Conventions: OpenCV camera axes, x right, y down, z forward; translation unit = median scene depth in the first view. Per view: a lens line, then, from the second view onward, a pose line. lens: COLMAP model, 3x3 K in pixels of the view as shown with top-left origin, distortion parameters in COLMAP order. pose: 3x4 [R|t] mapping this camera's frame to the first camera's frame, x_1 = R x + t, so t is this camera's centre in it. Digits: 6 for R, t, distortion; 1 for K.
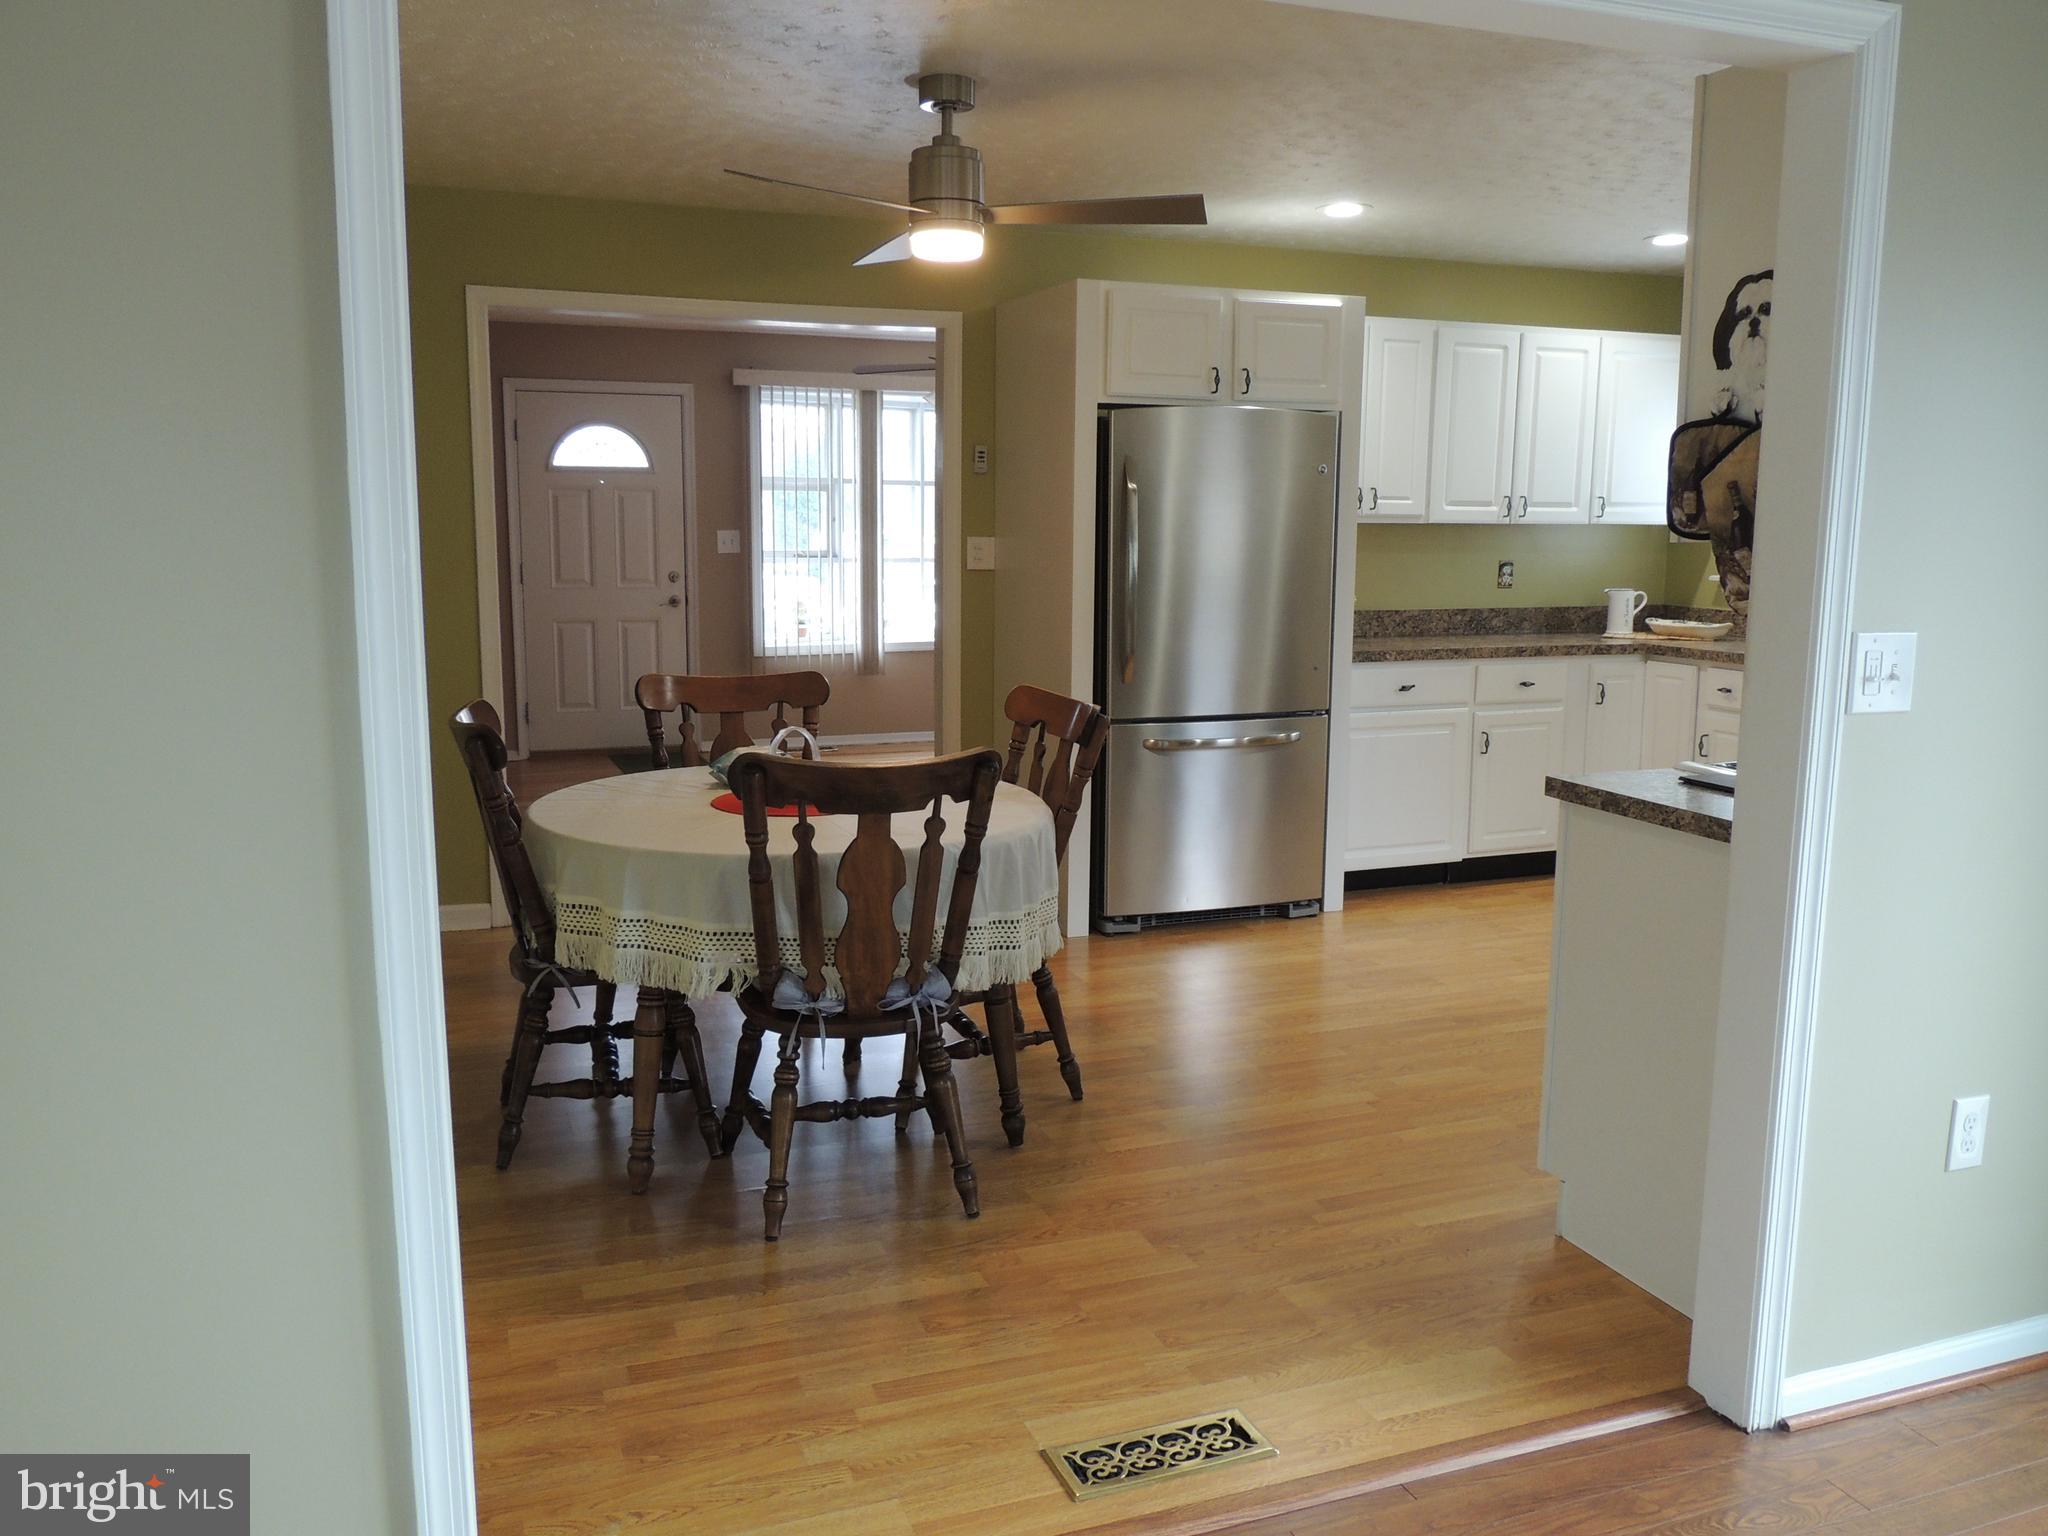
lens RADIAL K [[1609.4, 0, 1036.4], [0, 1609.4, 761.8], [0, 0, 1]] dist [-0.037418, -0.002122]
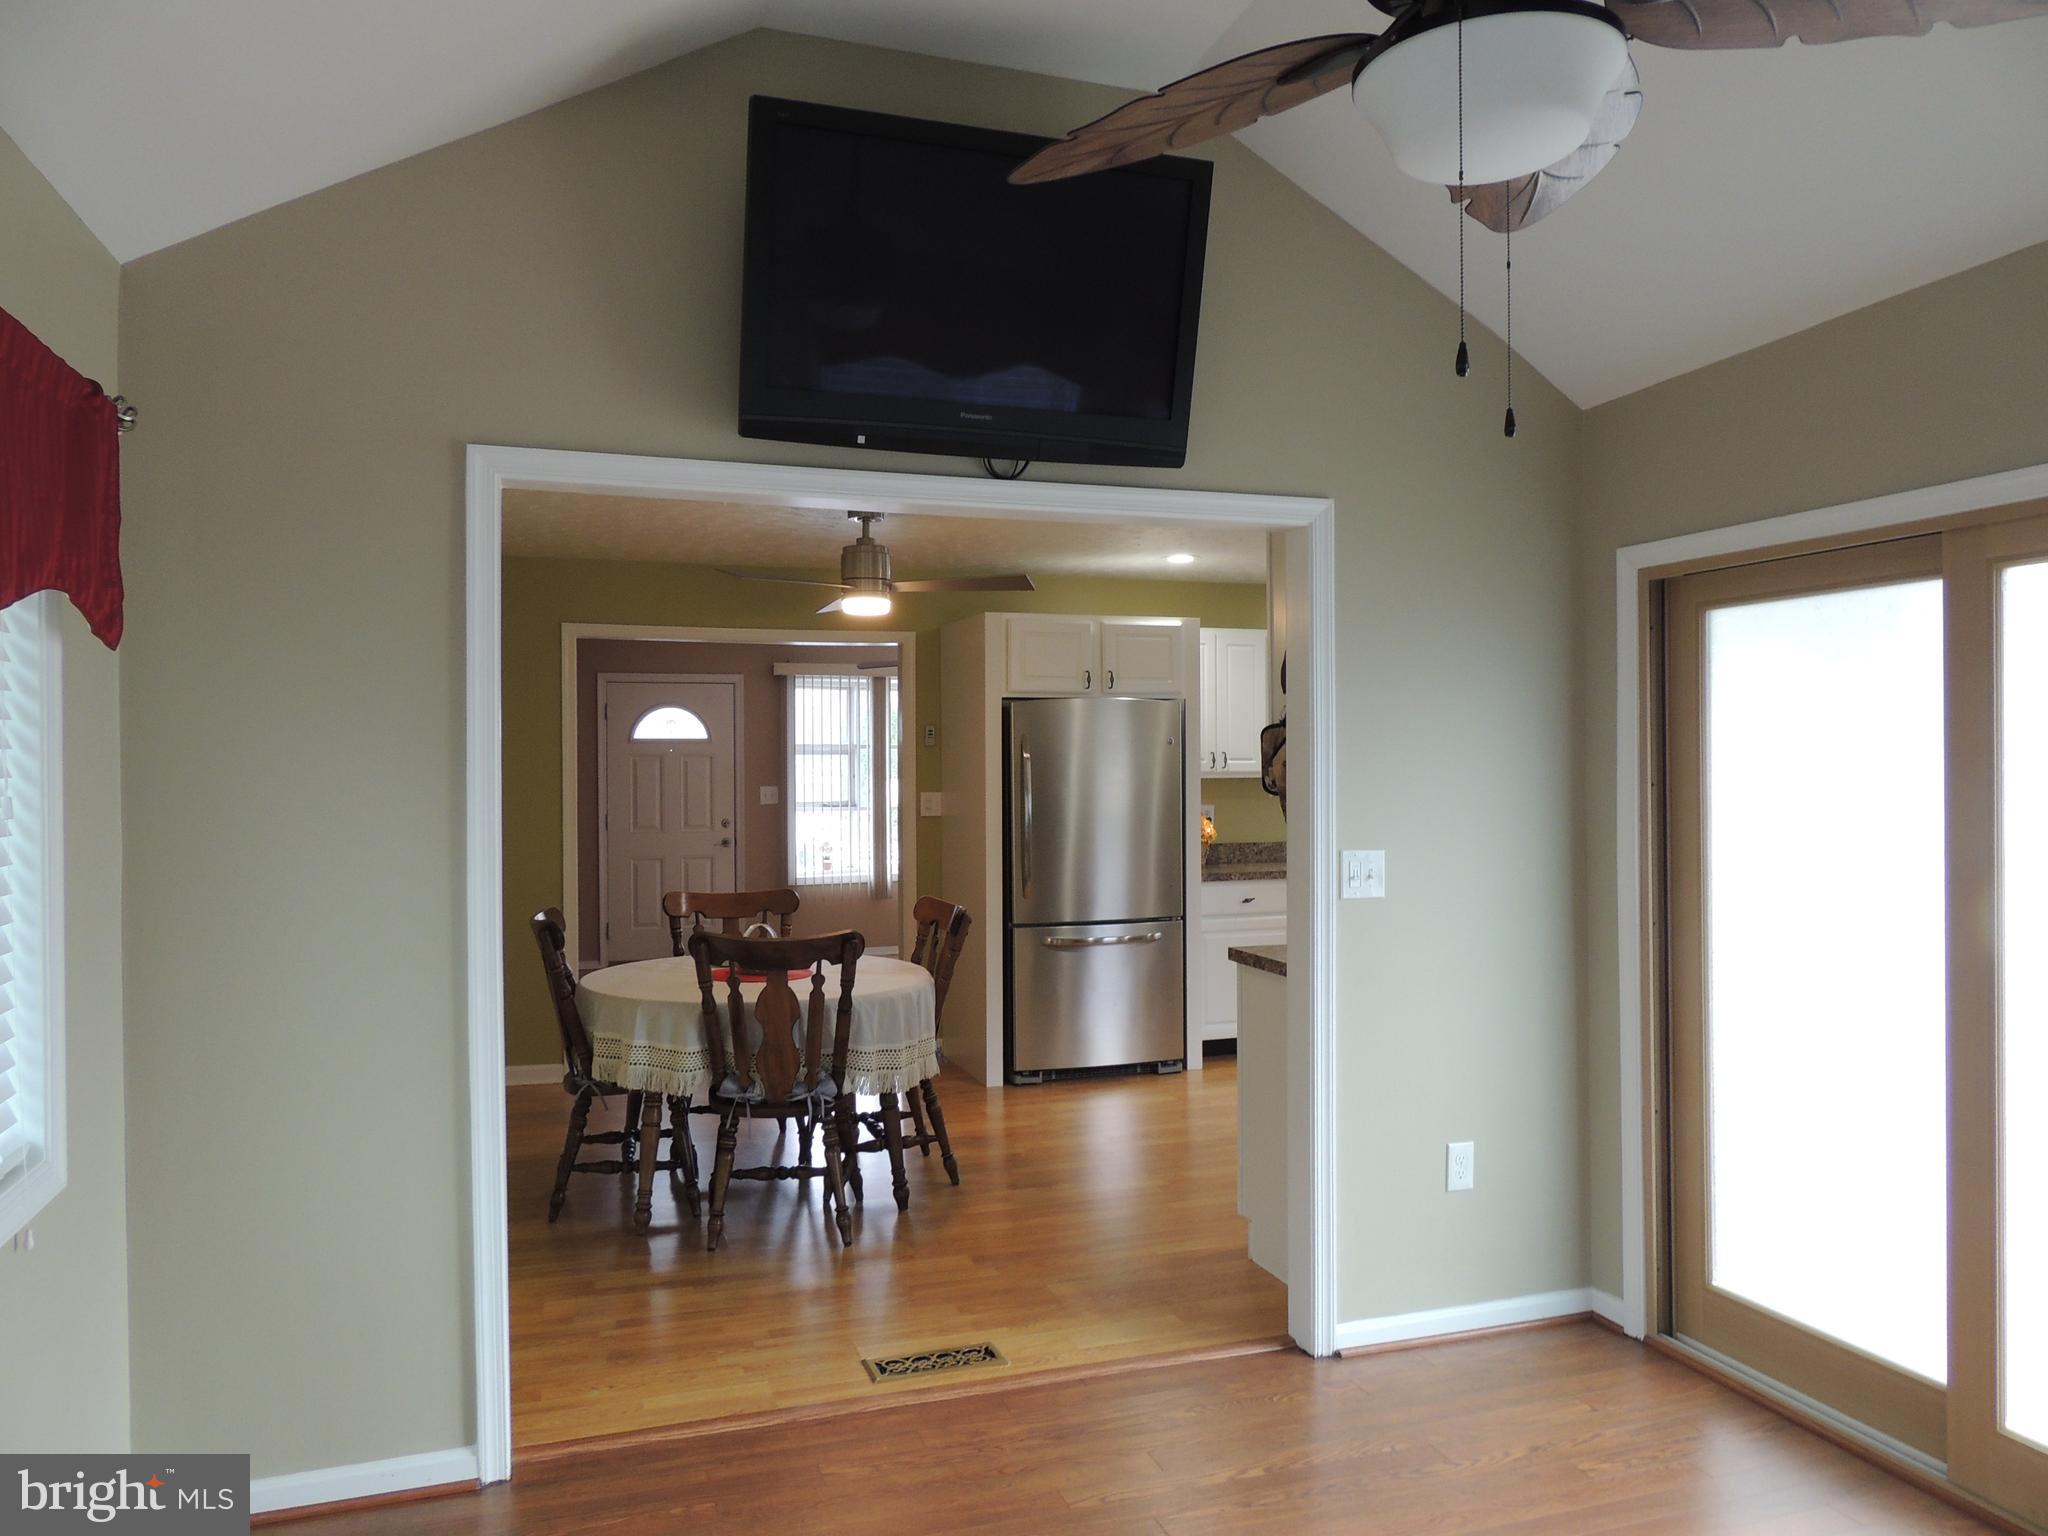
lens RADIAL K [[1463.1, 0, 1037.0], [0, 1463.1, 771.1], [0, 0, 1]] dist [-0.016254, 0.005277]
pose [[0.999214, -0.013230, -0.037369, 0.157790], [0.007634, 0.989242, -0.146092, 0.038002], [0.038900, 0.145692, 0.988565, -0.351263]]
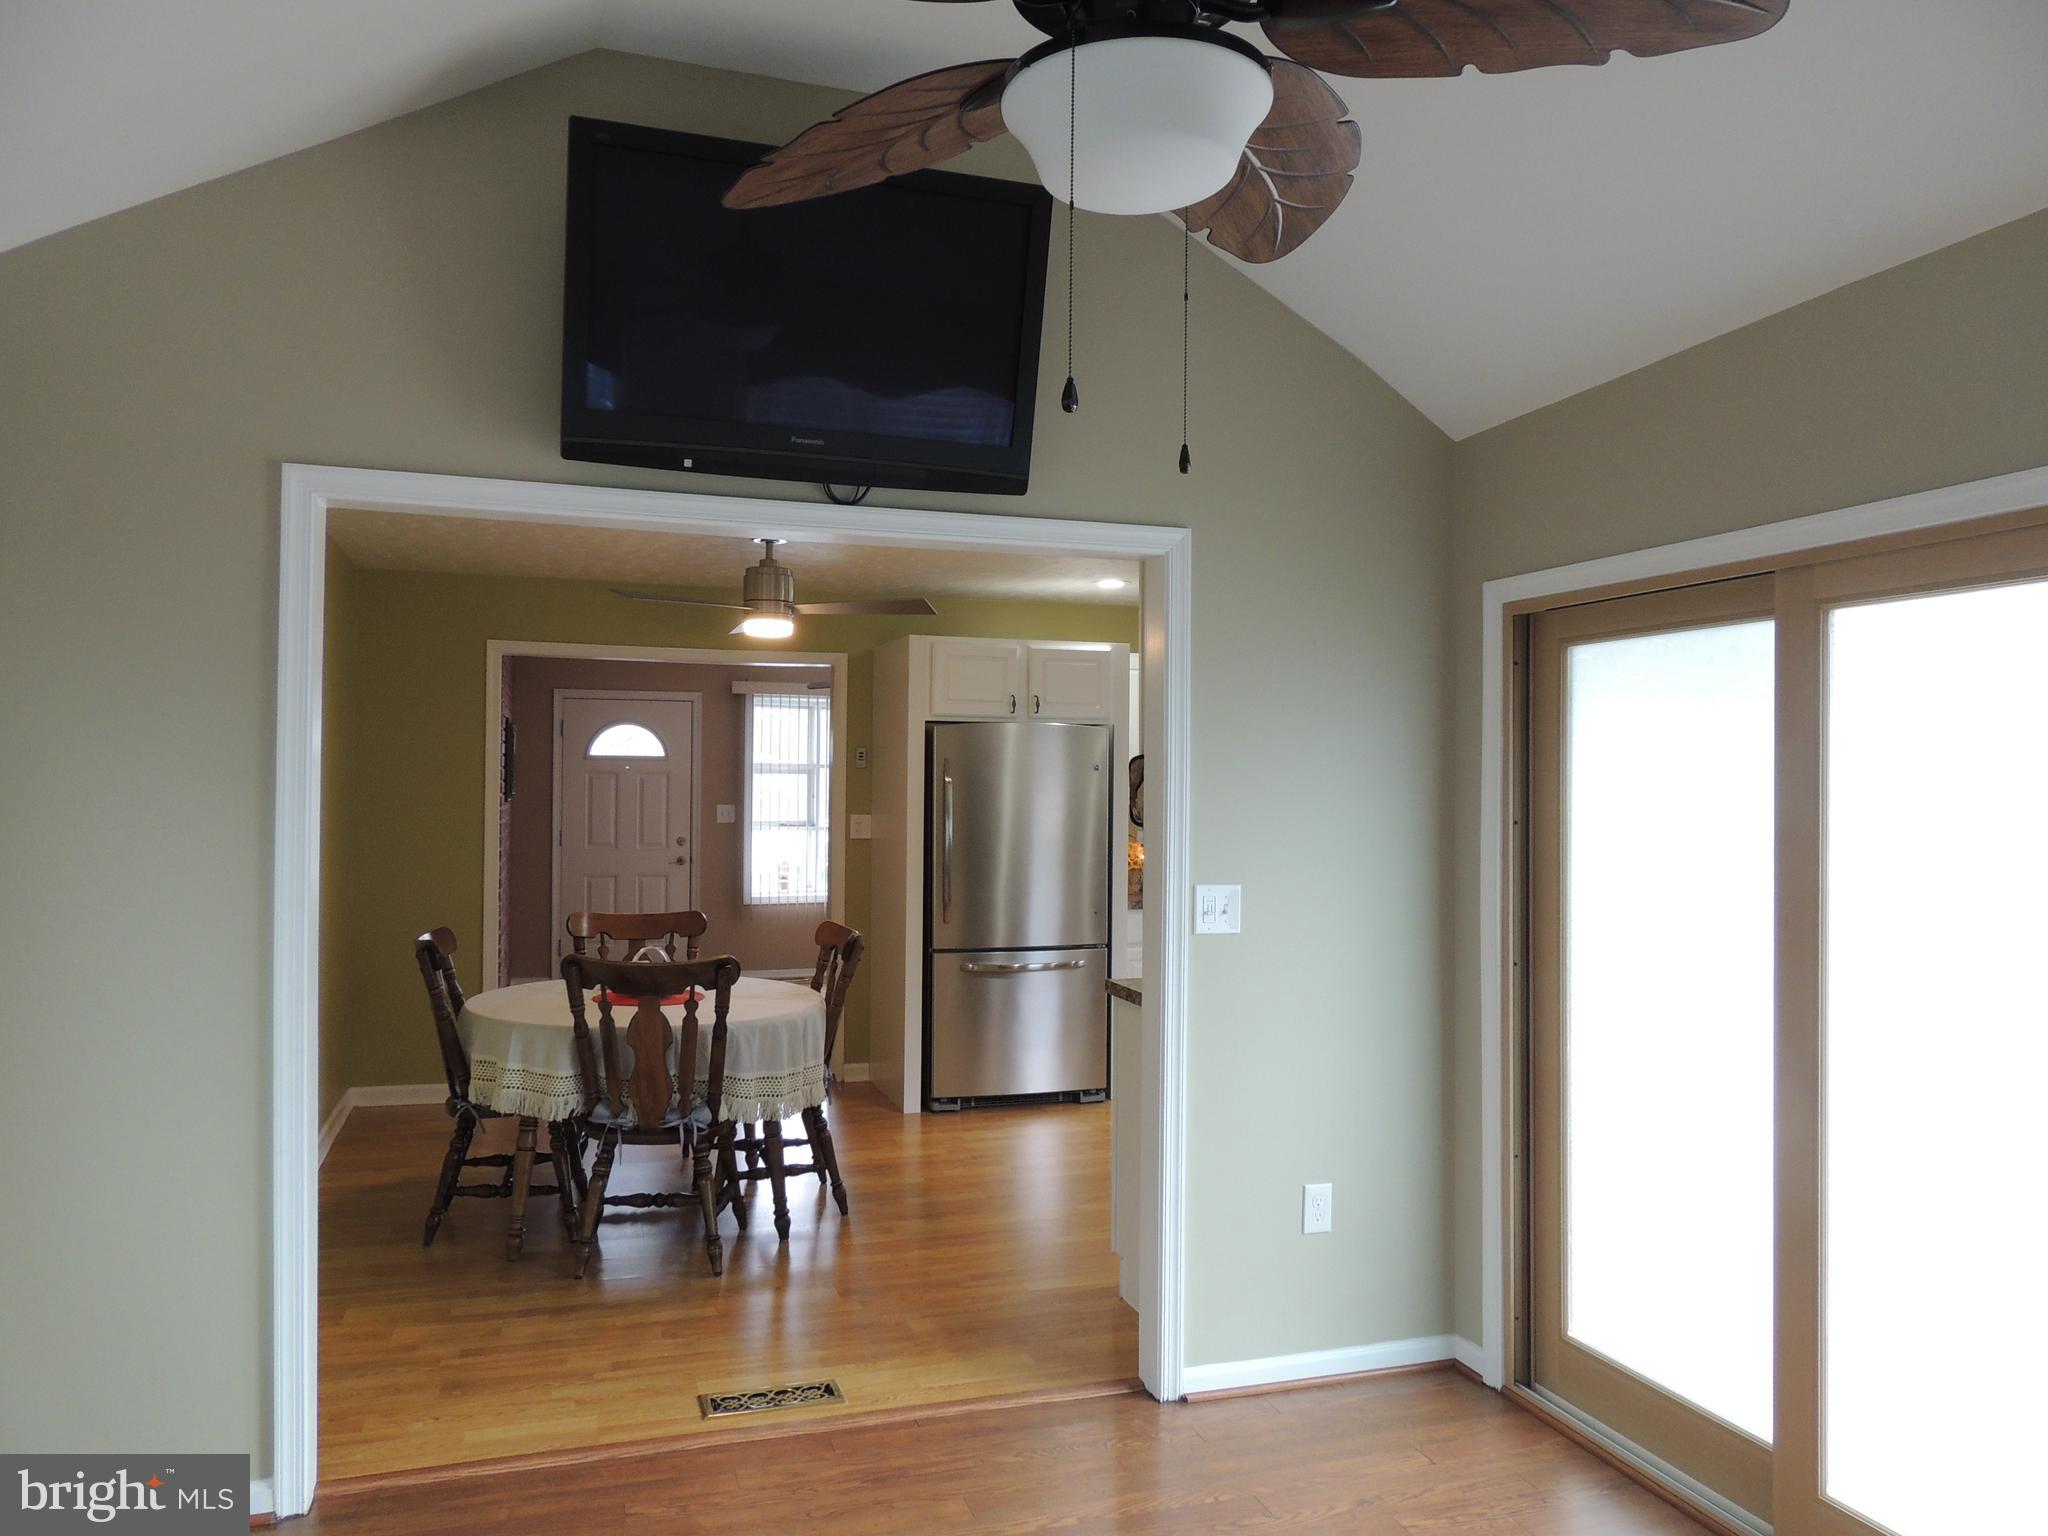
lens RADIAL K [[1463.1, 0, 1037.0], [0, 1463.1, 771.1], [0, 0, 1]] dist [-0.016254, 0.005277]
pose [[0.998934, 0.001107, -0.046139, 0.264018], [-0.008448, 0.987207, -0.159218, 0.029633], [0.045372, 0.159438, 0.986165, -0.335073]]
